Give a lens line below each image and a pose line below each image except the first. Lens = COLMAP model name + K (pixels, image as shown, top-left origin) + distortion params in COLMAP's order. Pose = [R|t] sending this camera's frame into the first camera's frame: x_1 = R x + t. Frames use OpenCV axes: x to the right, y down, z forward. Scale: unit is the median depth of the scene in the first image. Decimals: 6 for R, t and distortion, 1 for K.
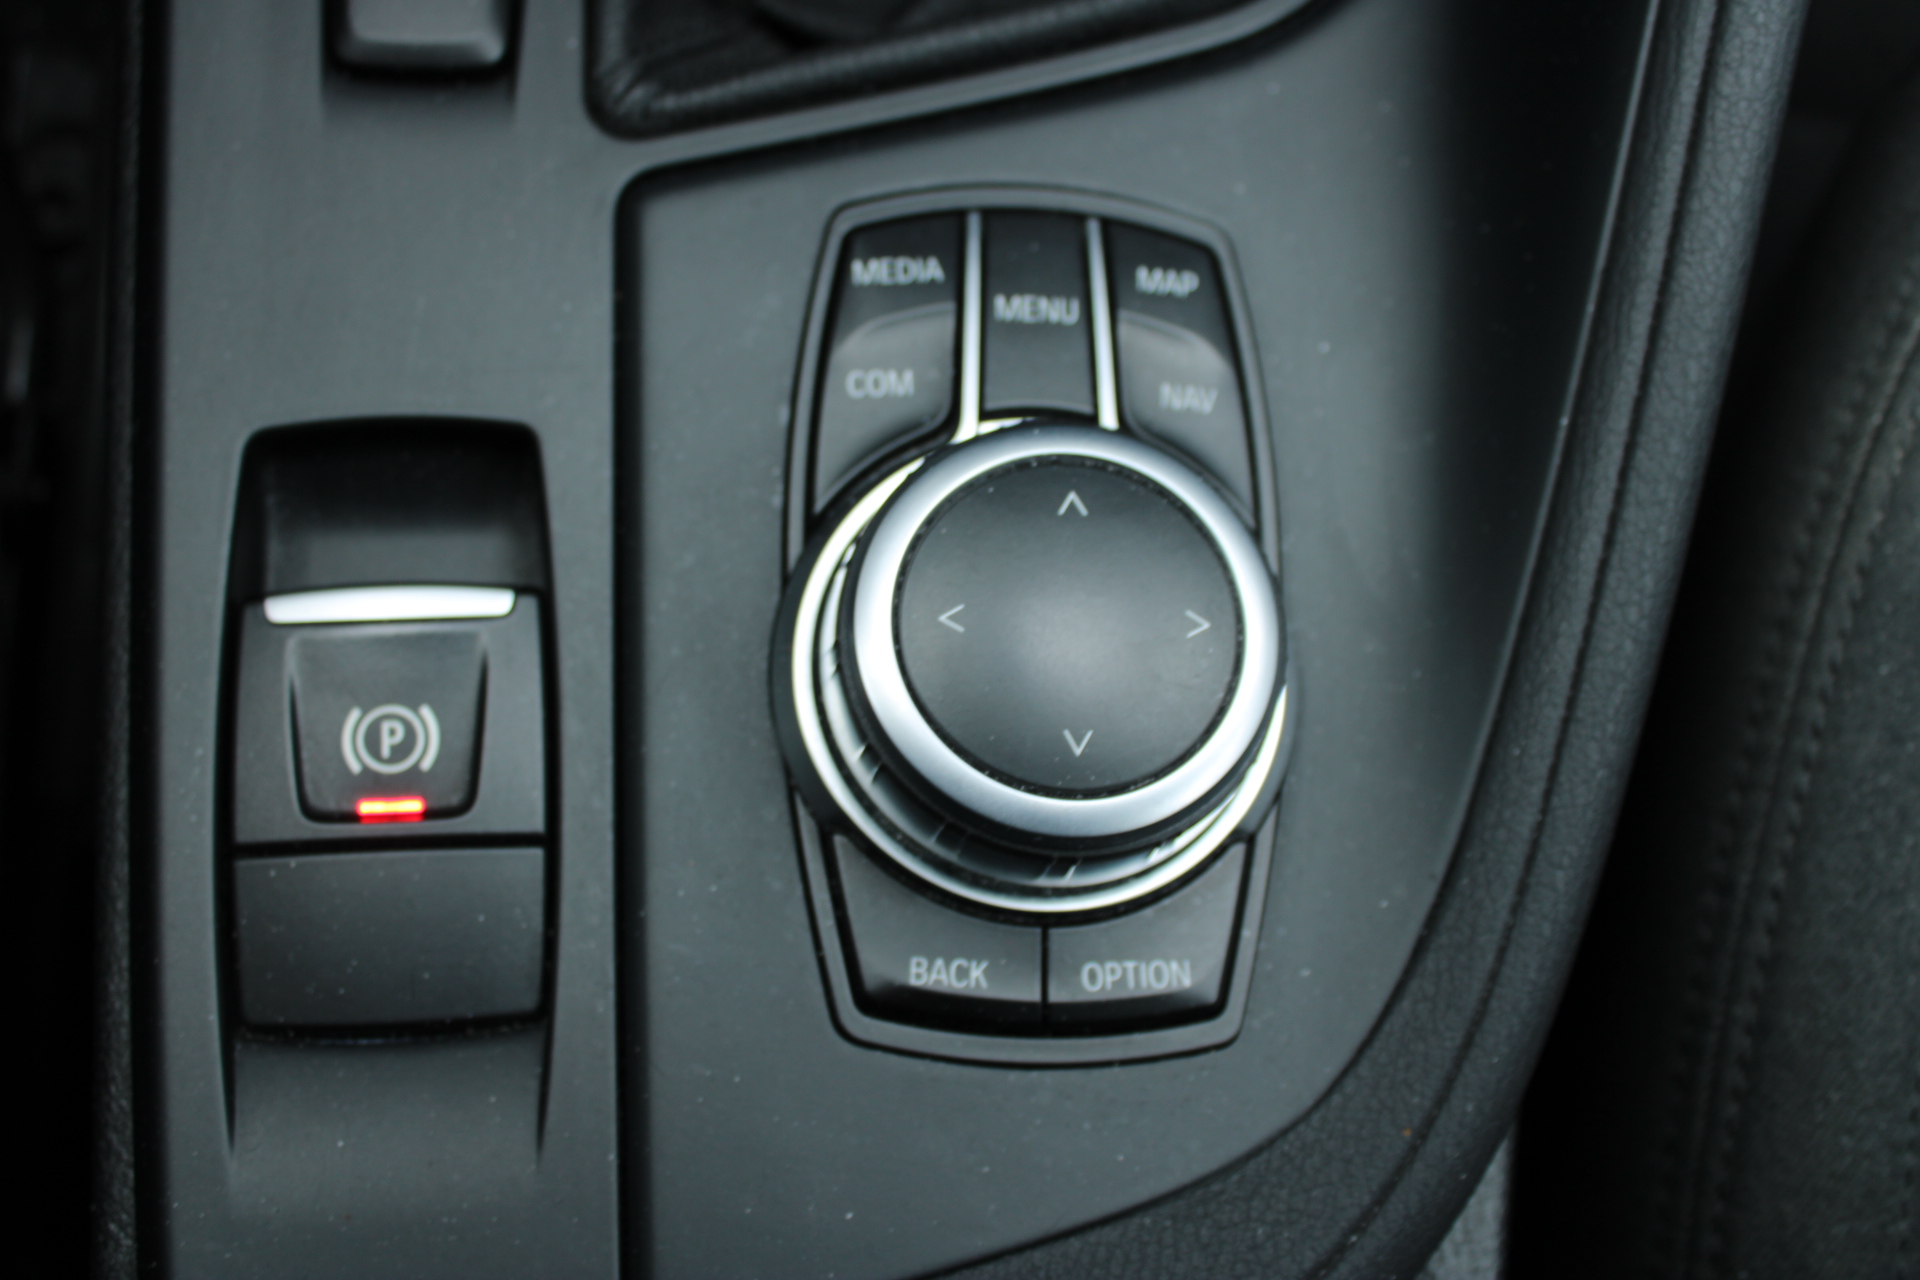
lens RADIAL K [[2094.2, 0, 962.9], [0, 2094.2, 636.7], [0, 0, 1]] dist [-0.087731, 0.000000]
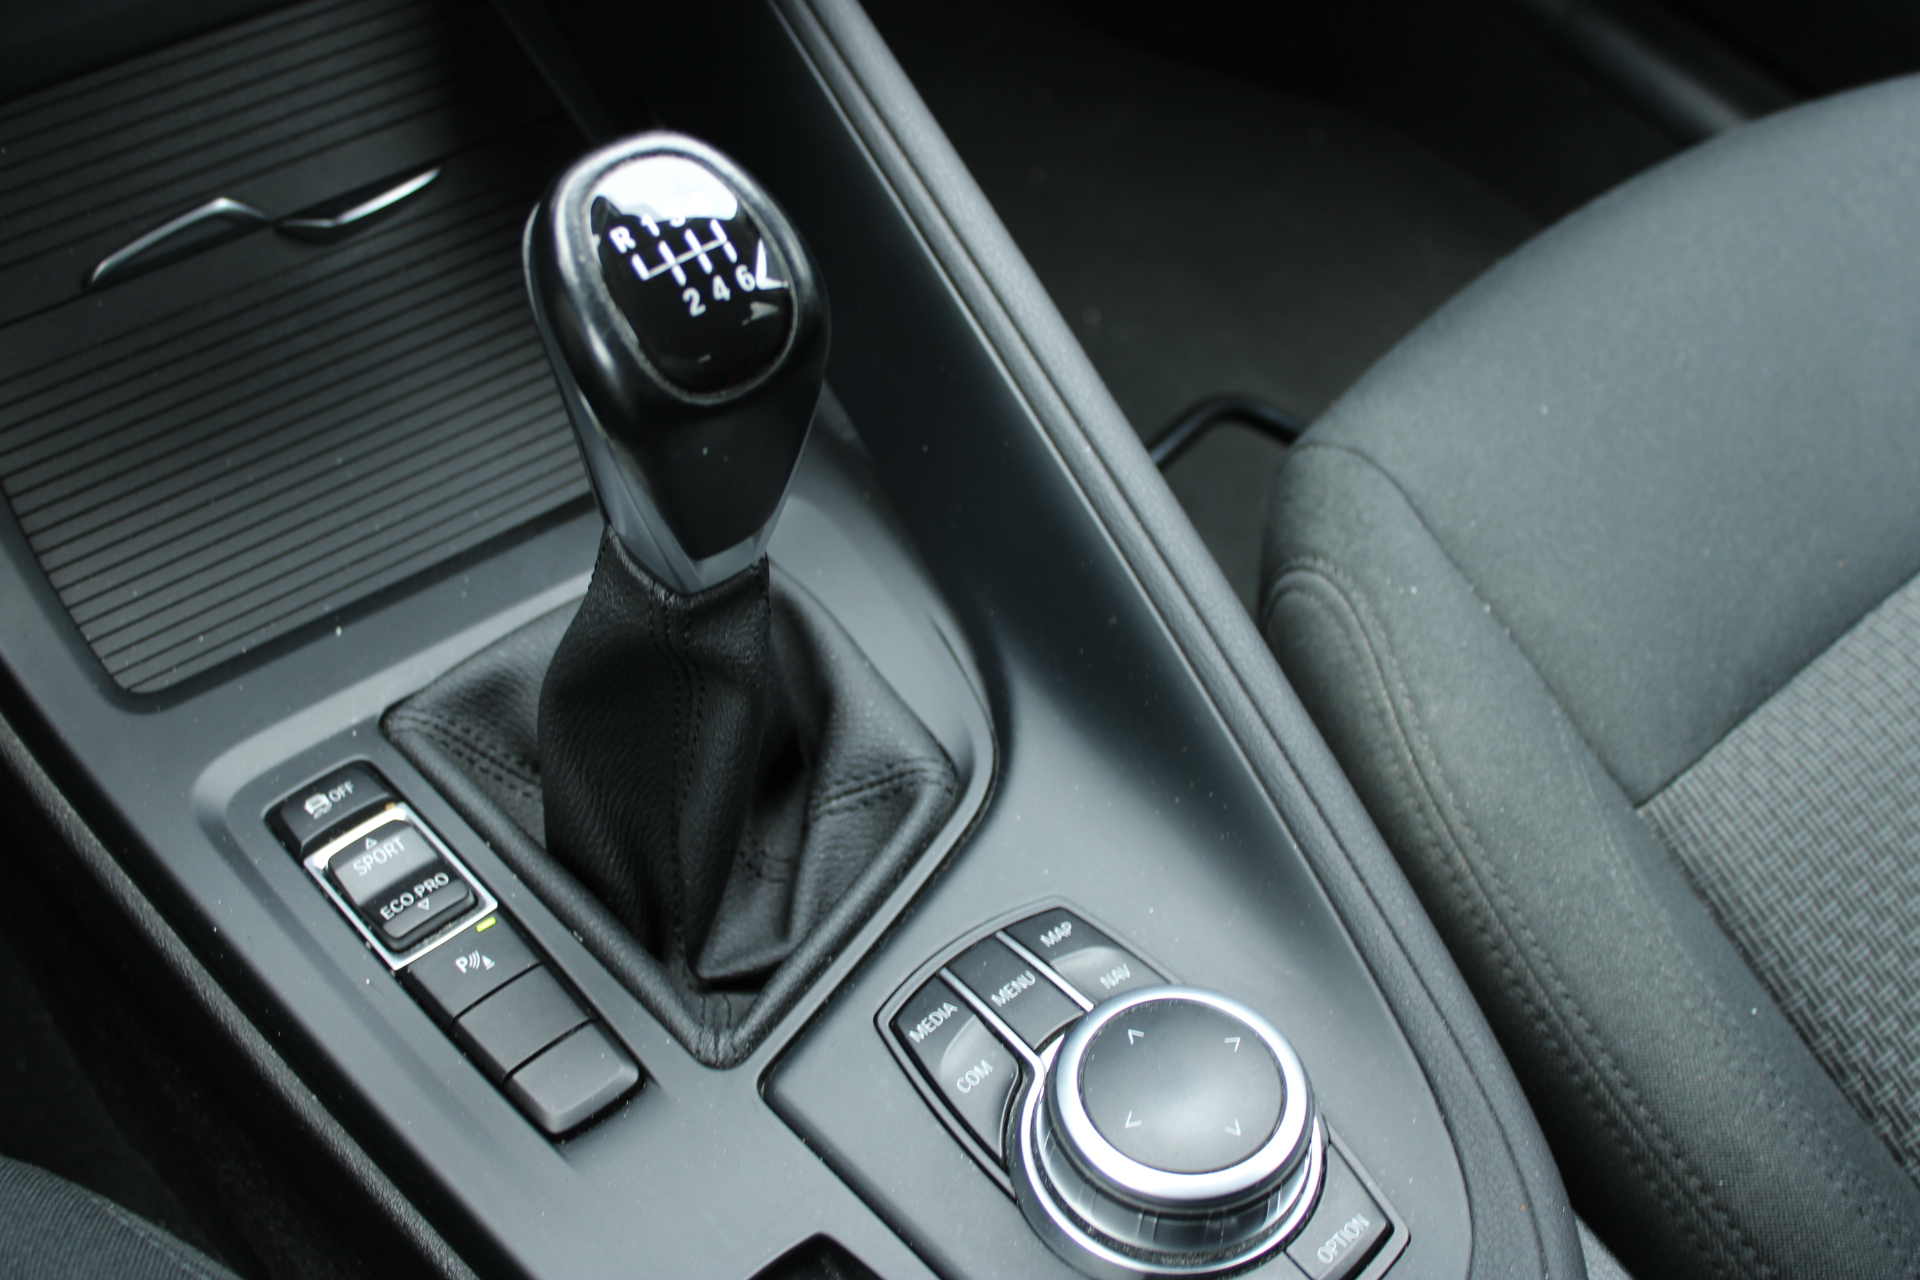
lens RADIAL K [[2094.2, 0, 960.7], [0, 2094.2, 645.5], [0, 0, 1]] dist [-0.087731, 0.000000]
pose [[0.763618, -0.526437, 0.373835, -0.467245], [0.636697, 0.710136, -0.300540, 0.118735], [-0.107258, 0.467517, 0.877453, -0.562562]]
